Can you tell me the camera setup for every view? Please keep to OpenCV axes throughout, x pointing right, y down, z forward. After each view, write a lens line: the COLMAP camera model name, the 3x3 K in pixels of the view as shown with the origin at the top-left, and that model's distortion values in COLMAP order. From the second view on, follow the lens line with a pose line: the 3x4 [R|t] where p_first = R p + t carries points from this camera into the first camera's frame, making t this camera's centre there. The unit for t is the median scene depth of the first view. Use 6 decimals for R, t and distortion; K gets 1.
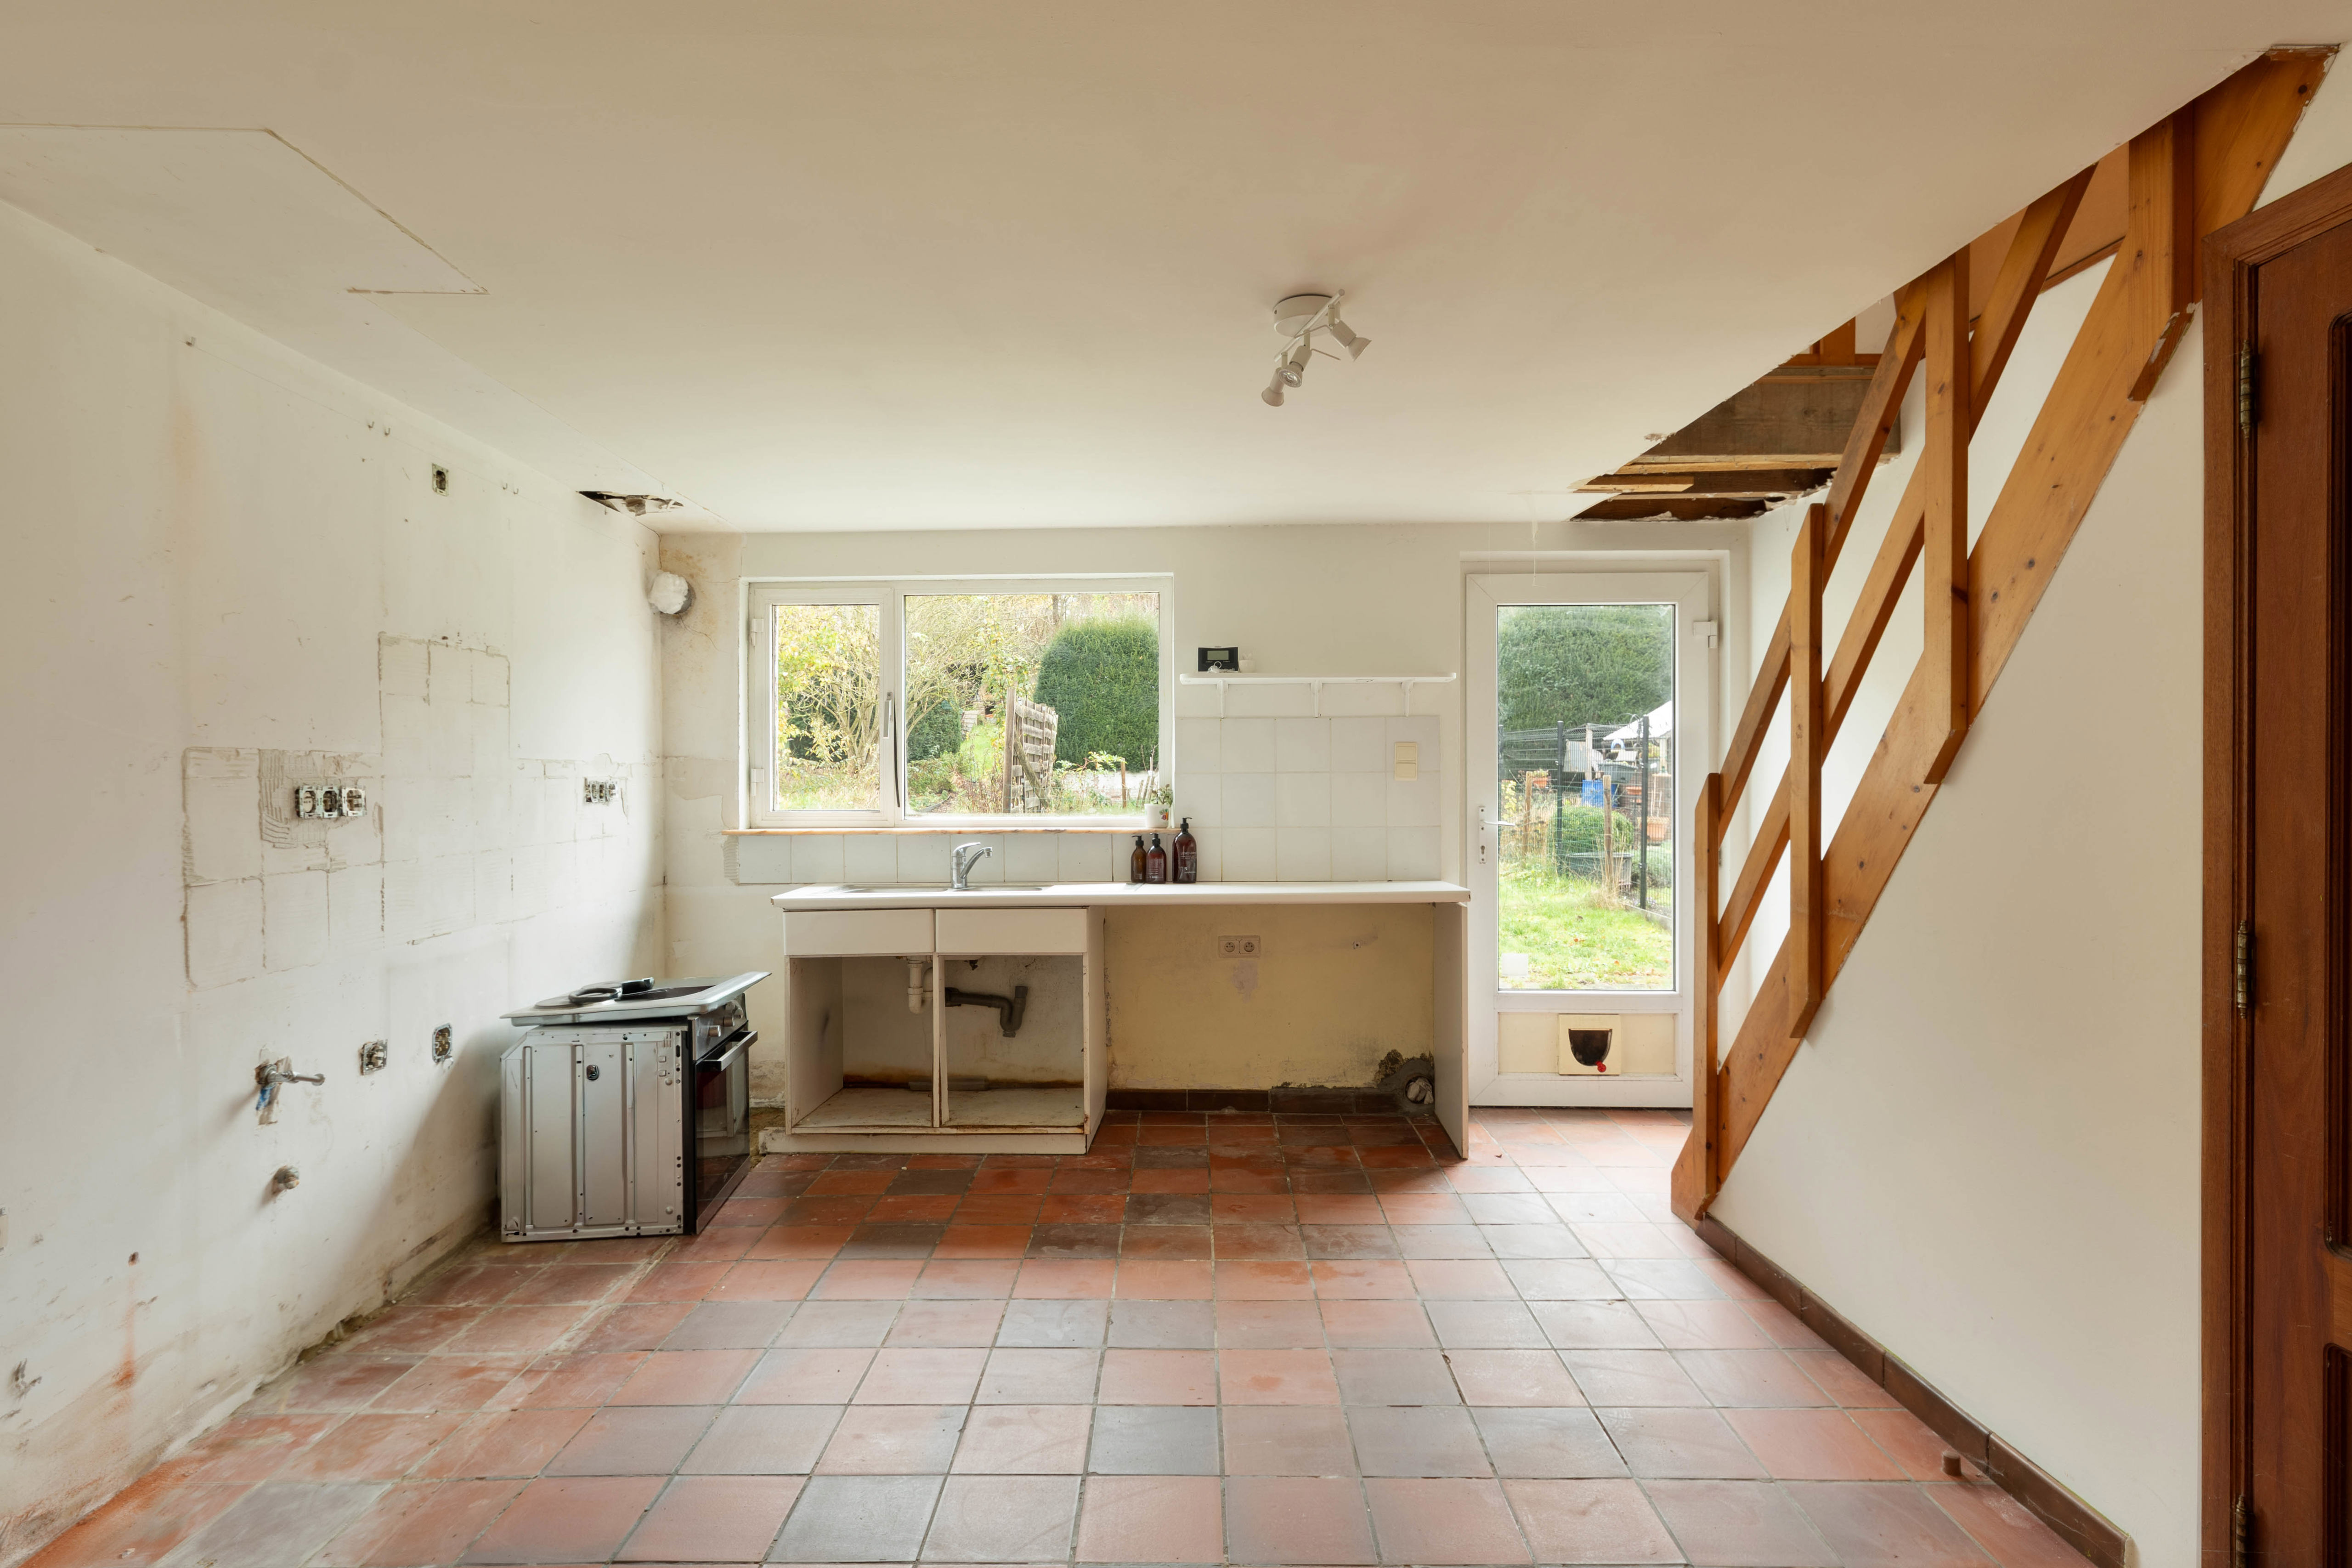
lens RADIAL K [[1254.2, 0, 1175.5], [0, 1254.2, 793.8], [0, 0, 1]] dist [0.014471, 0.000746]
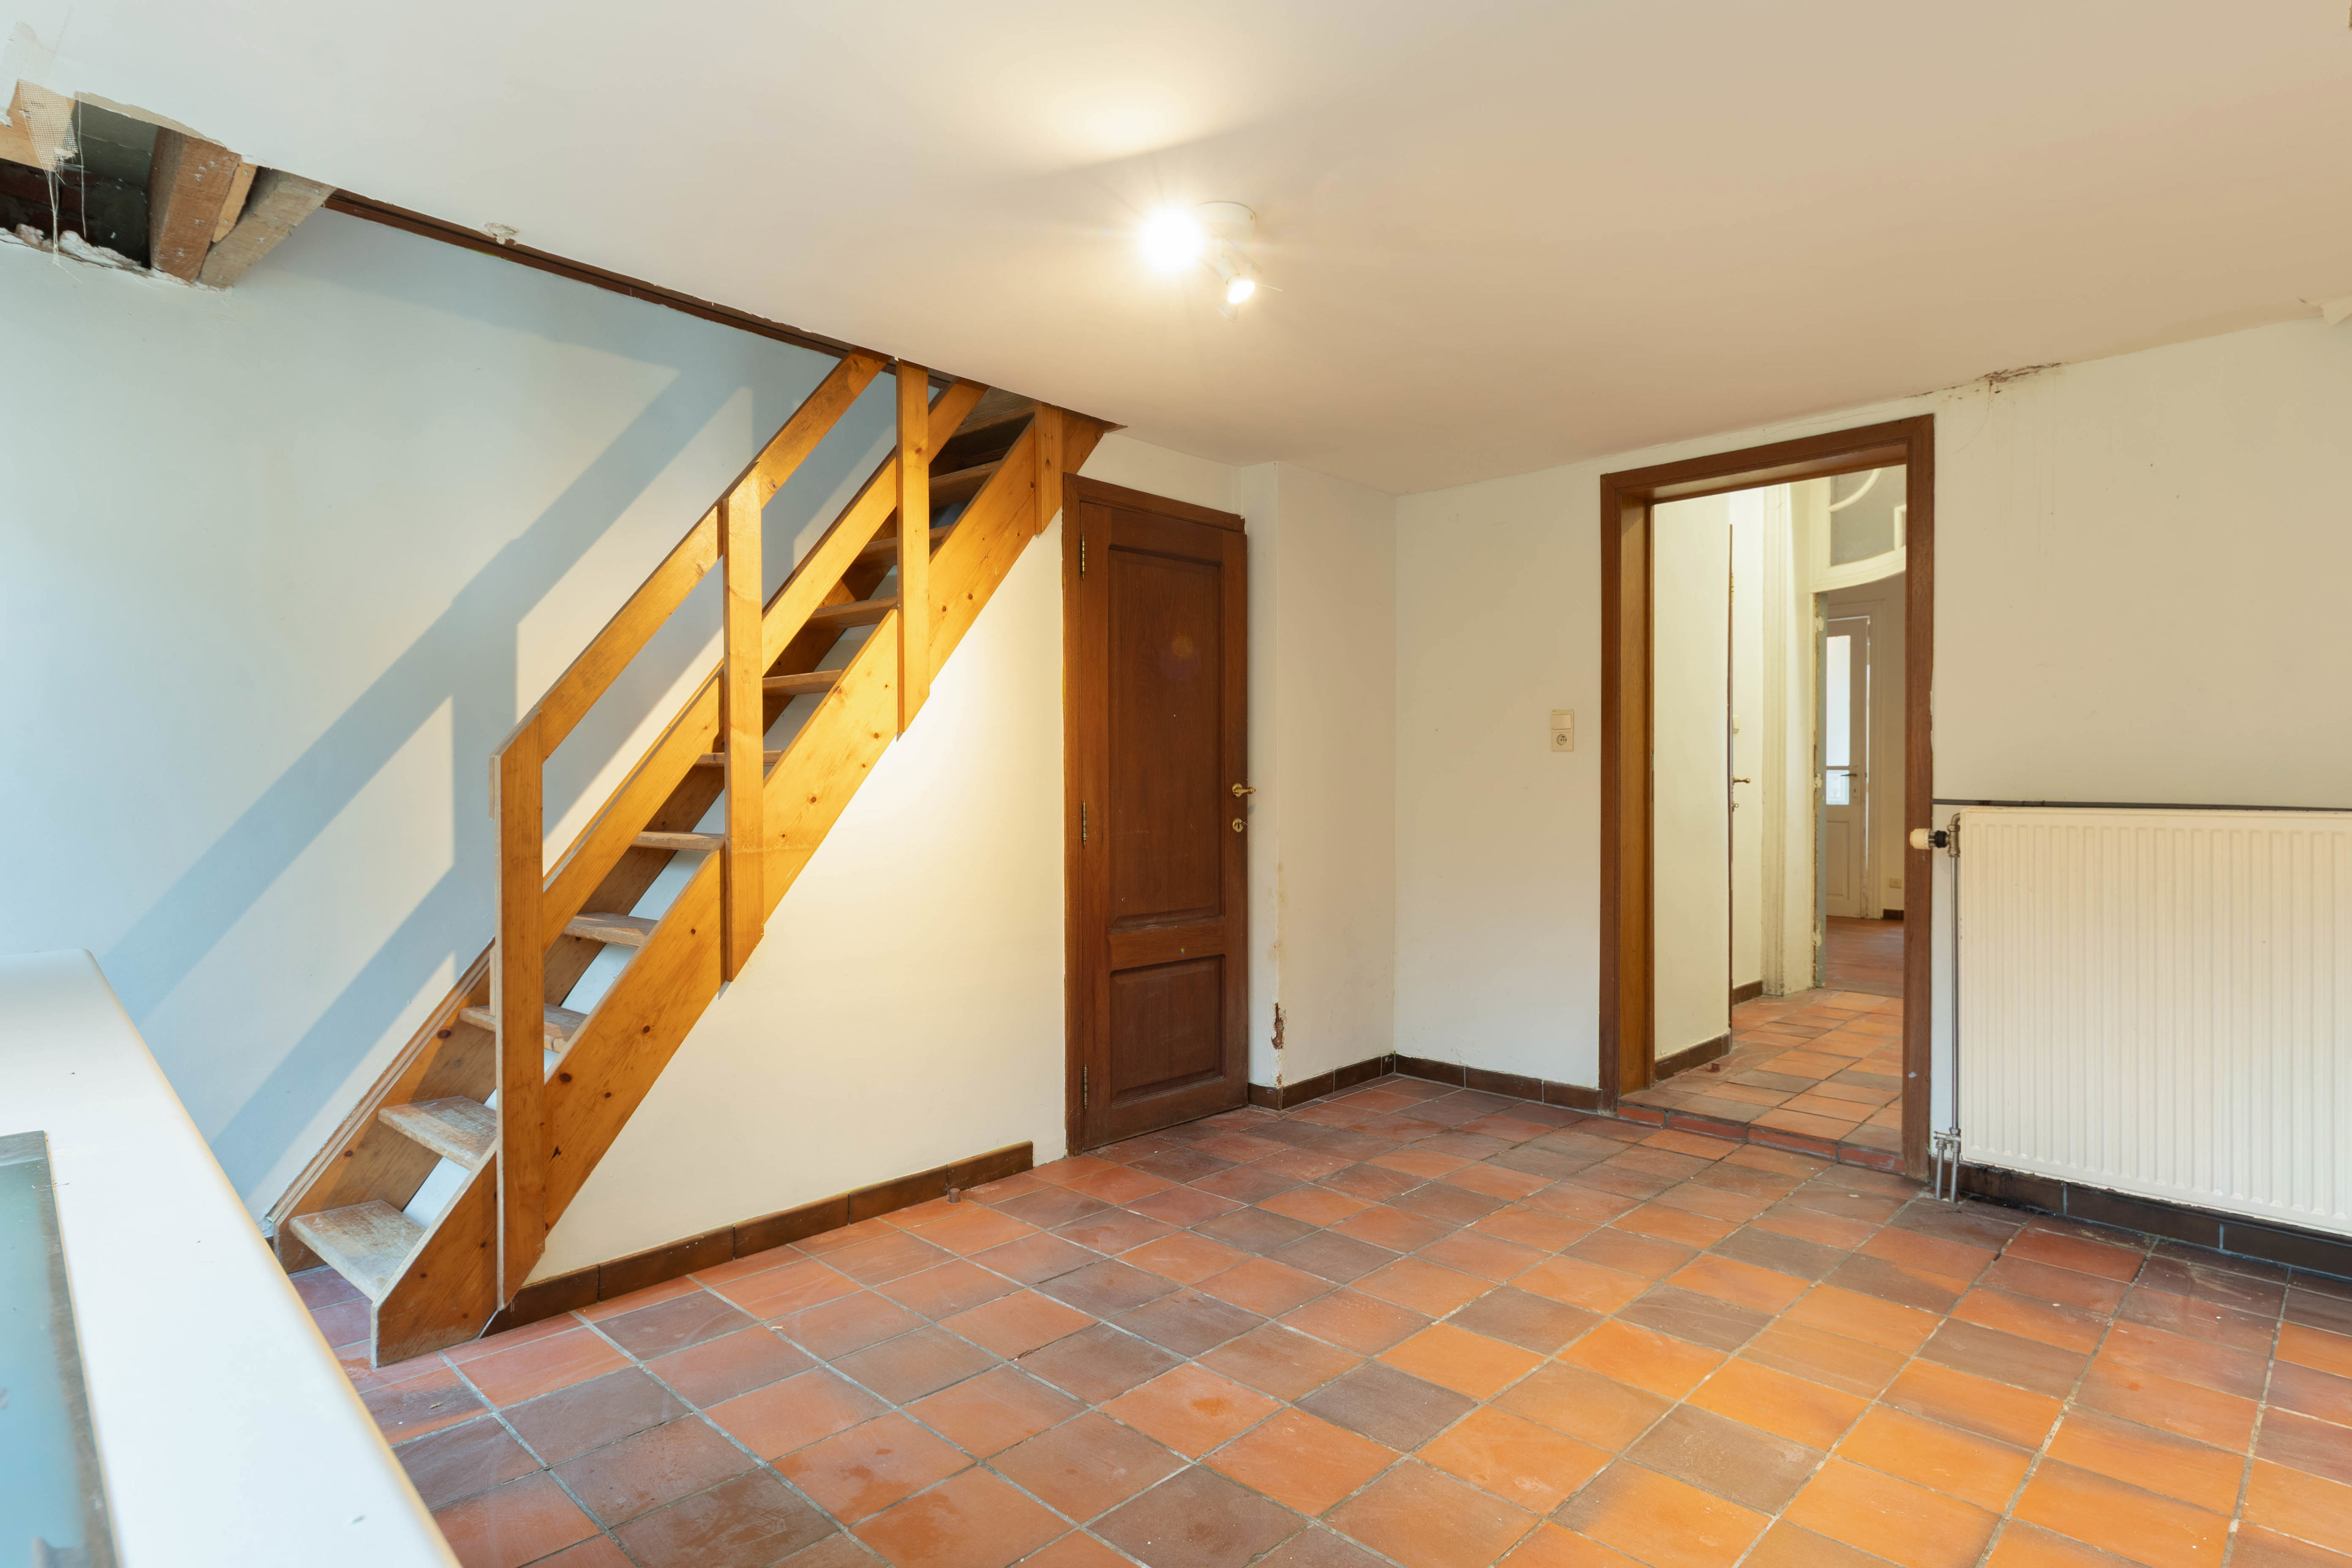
lens RADIAL K [[1254.2, 0, 1175.5], [0, 1254.2, 793.8], [0, 0, 1]] dist [0.014471, 0.000746]
pose [[-0.736452, -0.003861, 0.676479, -0.401534], [0.009861, 0.999816, 0.016441, 0.028889], [-0.676418, 0.018779, -0.736278, 1.342659]]
